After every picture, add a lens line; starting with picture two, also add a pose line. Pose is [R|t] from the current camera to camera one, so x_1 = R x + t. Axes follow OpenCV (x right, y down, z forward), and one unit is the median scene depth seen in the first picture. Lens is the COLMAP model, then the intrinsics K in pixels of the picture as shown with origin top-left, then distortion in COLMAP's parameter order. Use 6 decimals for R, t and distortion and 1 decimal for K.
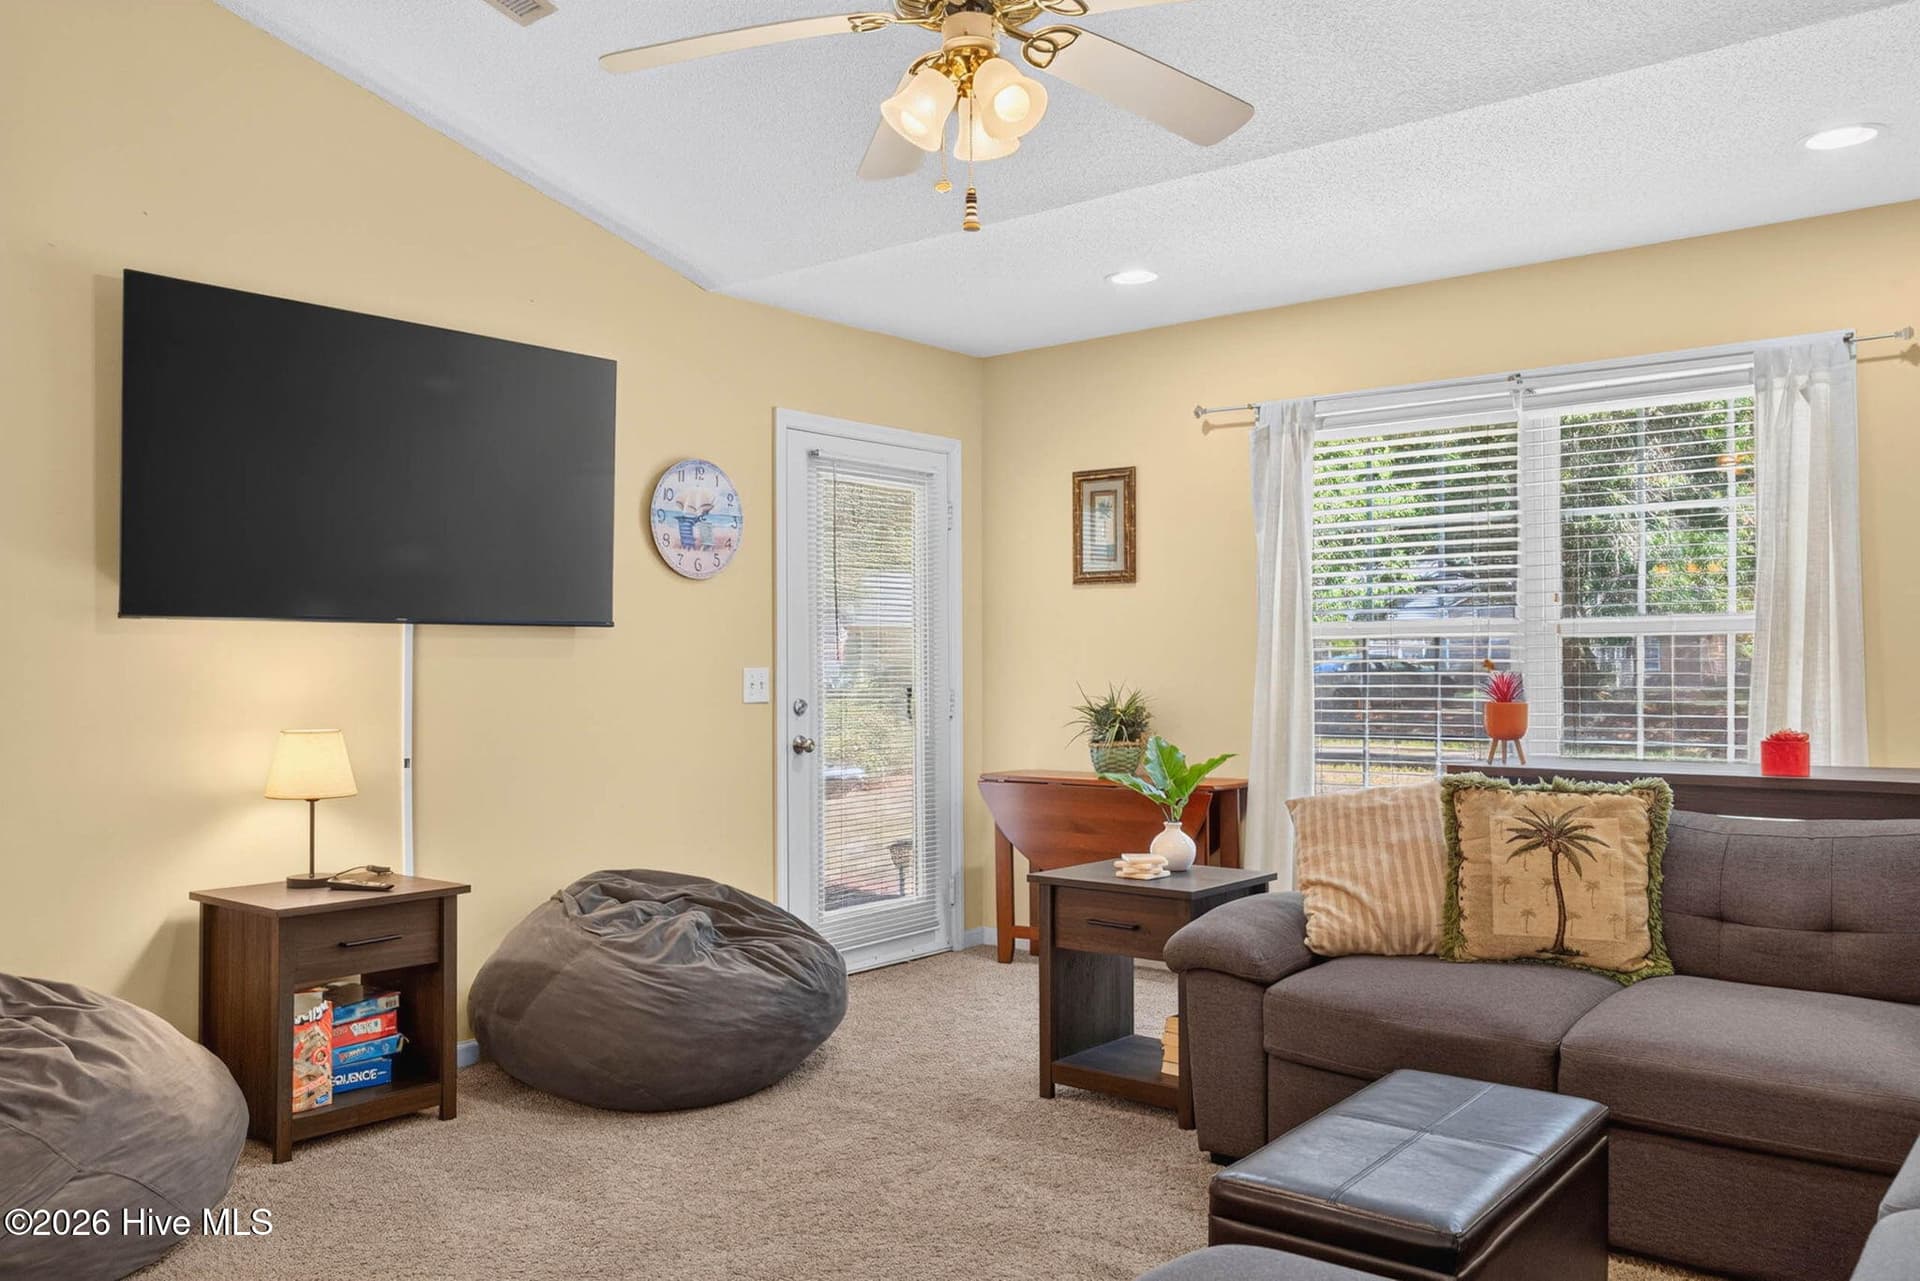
lens RADIAL K [[1462.4, 0, 960.0], [0, 1462.4, 640.5], [0, 0, 1]] dist [0.006001, -0.002689]
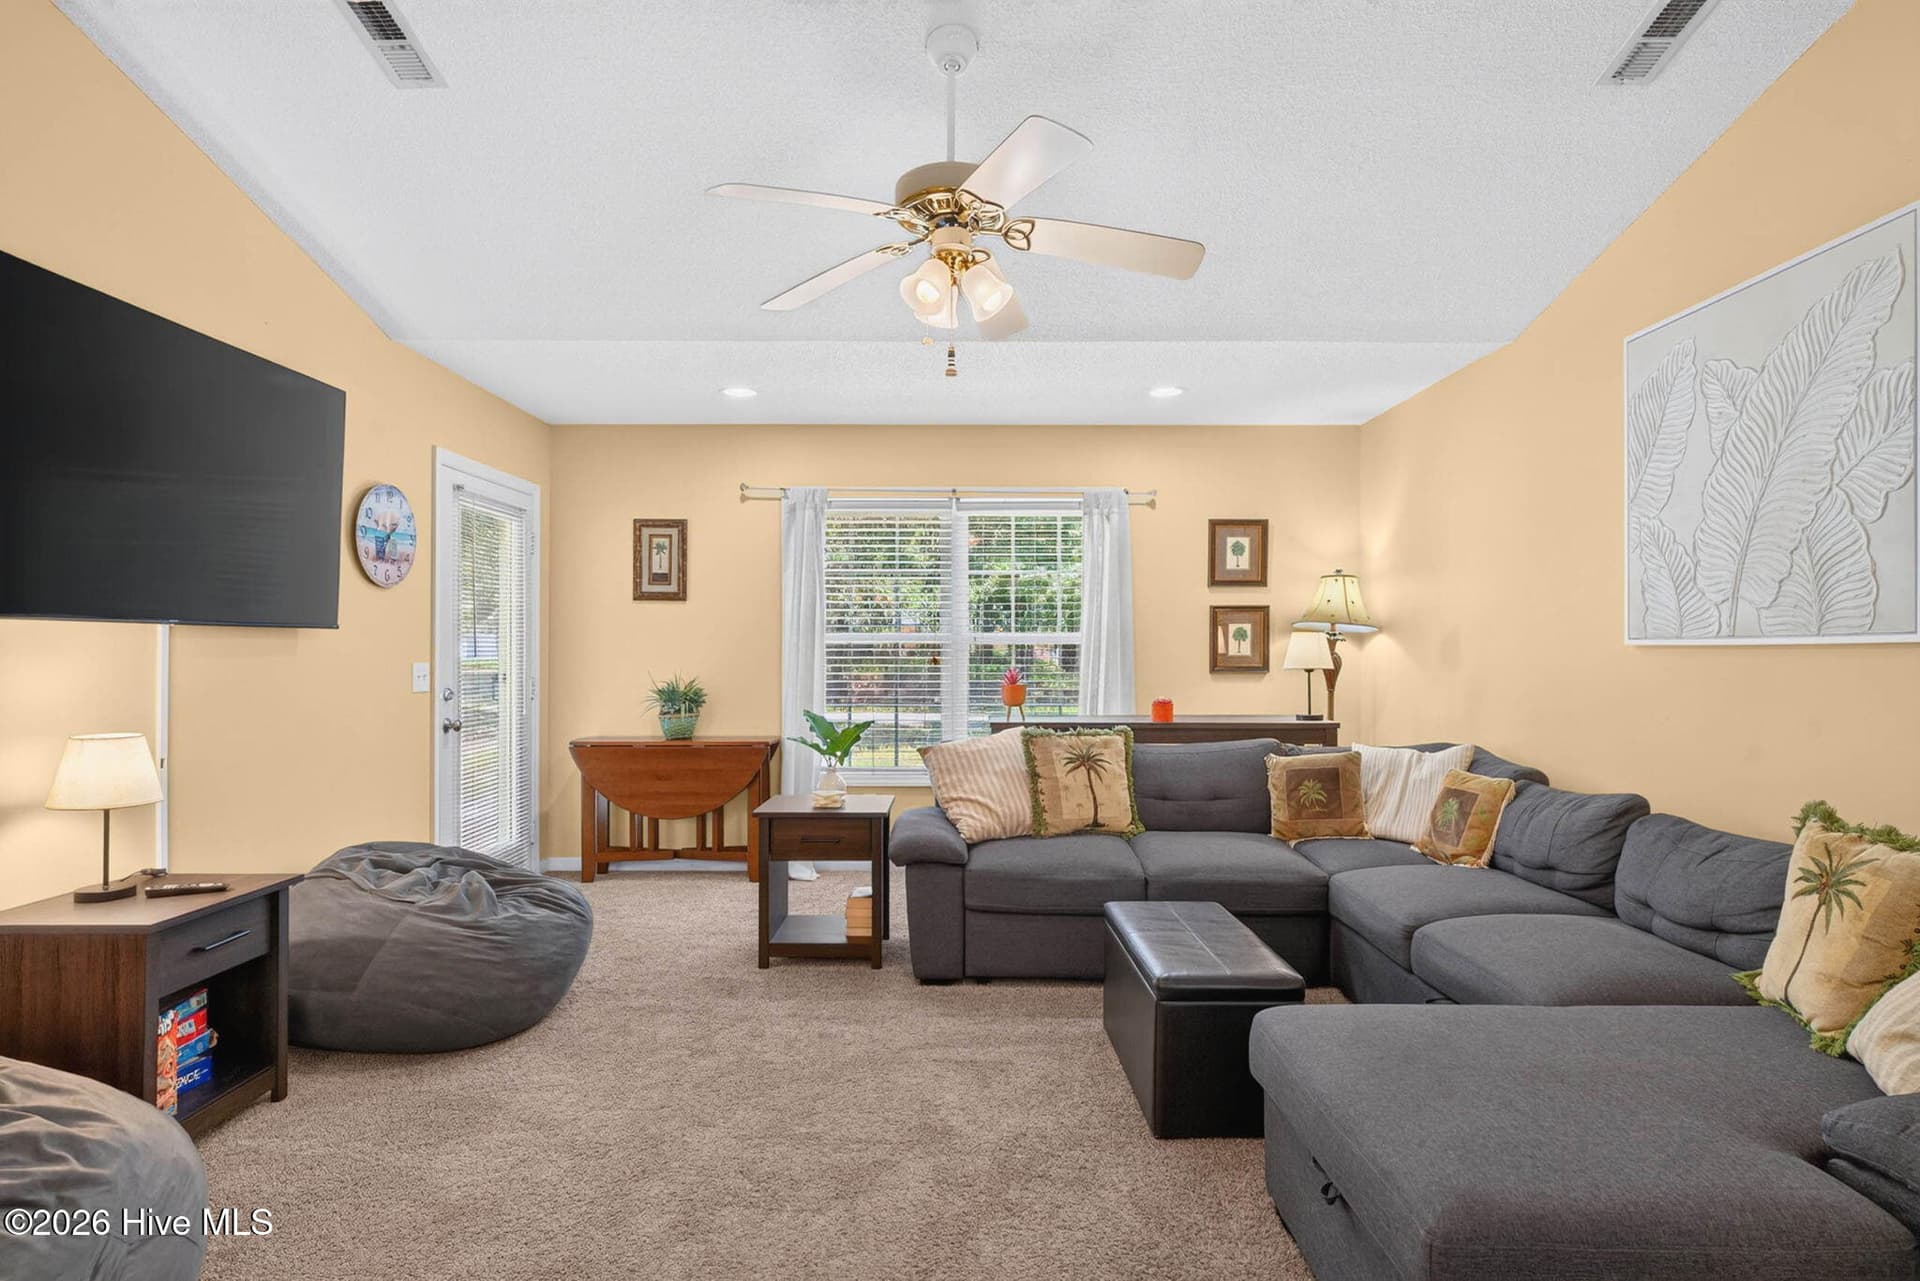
lens RADIAL K [[952.7, 0, 988.4], [0, 952.7, 637.0], [0, 0, 1]] dist [0.002902, -0.000295]
pose [[0.788953, 0.014342, 0.614286, -0.356179], [-0.015187, 0.999877, -0.003838, -0.009277], [-0.614265, -0.006301, 0.789074, 0.142476]]
